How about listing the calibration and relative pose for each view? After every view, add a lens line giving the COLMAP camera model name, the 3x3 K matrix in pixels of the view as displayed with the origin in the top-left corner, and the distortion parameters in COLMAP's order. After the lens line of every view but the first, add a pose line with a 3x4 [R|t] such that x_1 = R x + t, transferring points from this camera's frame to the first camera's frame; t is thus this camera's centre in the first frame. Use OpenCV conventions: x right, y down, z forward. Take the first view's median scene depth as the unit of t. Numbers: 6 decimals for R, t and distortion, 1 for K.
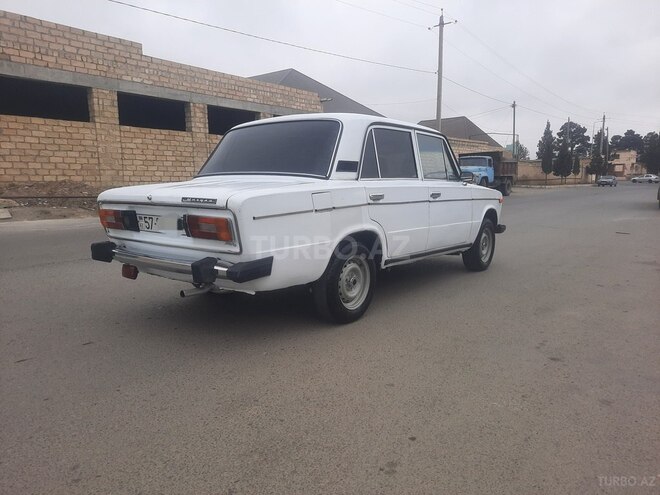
lens RADIAL K [[475.0, 0, 330.3], [0, 475.0, 252.1], [0, 0, 1]] dist [0.068495, -0.054661]
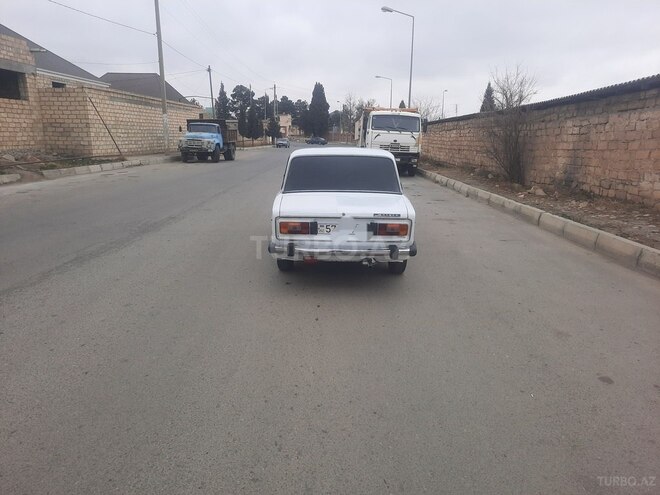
lens RADIAL K [[477.9, 0, 329.7], [0, 477.9, 251.2], [0, 0, 1]] dist [0.071107, -0.065960]
pose [[0.794031, -0.125374, 0.594808, -0.229285], [0.072371, 0.991038, 0.112280, -0.028378], [-0.603554, -0.046108, 0.795988, -0.049744]]
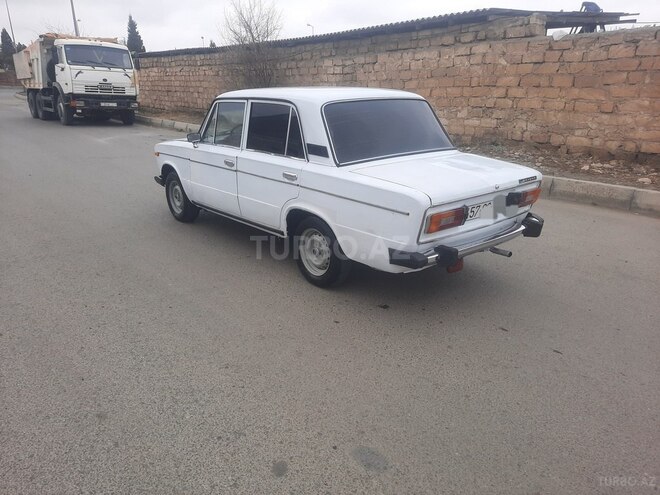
lens RADIAL K [[477.9, 0, 329.7], [0, 477.9, 251.2], [0, 0, 1]] dist [0.071107, -0.065960]
pose [[0.207782, -0.317172, 0.925326, -0.249748], [0.135006, 0.946217, 0.294017, -0.057257], [-0.968814, 0.063833, 0.239427, 0.179801]]
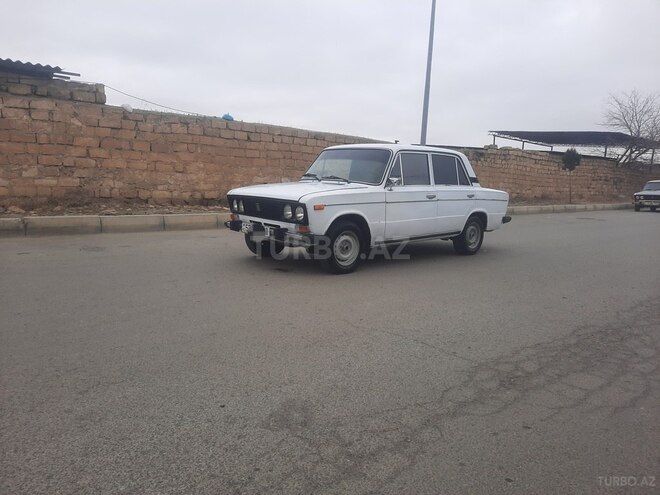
lens RADIAL K [[477.9, 0, 329.7], [0, 477.9, 251.2], [0, 0, 1]] dist [0.071107, -0.065960]
pose [[-0.982727, -0.061072, 0.174694, -0.014513], [-0.008525, 0.957914, 0.286928, -0.093342], [-0.184865, 0.280483, -0.941889, 0.621122]]
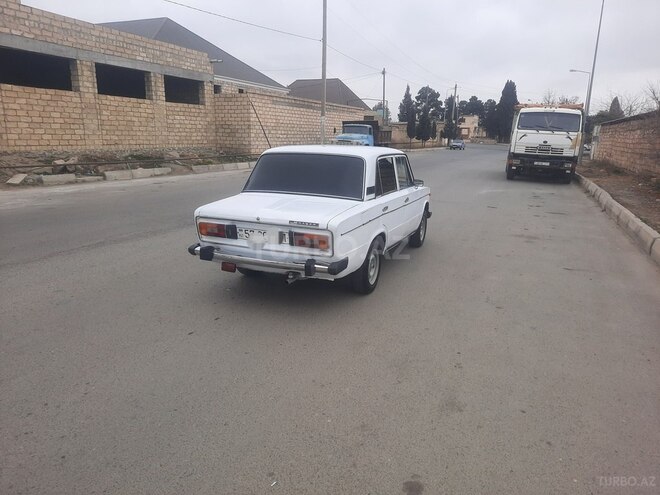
lens RADIAL K [[475.0, 0, 330.3], [0, 475.0, 252.1], [0, 0, 1]] dist [0.068495, -0.054661]
pose [[0.962909, -0.038641, 0.267046, -0.089443], [0.013494, 0.995351, 0.095369, -0.023727], [-0.269490, -0.088228, 0.958953, -0.076234]]
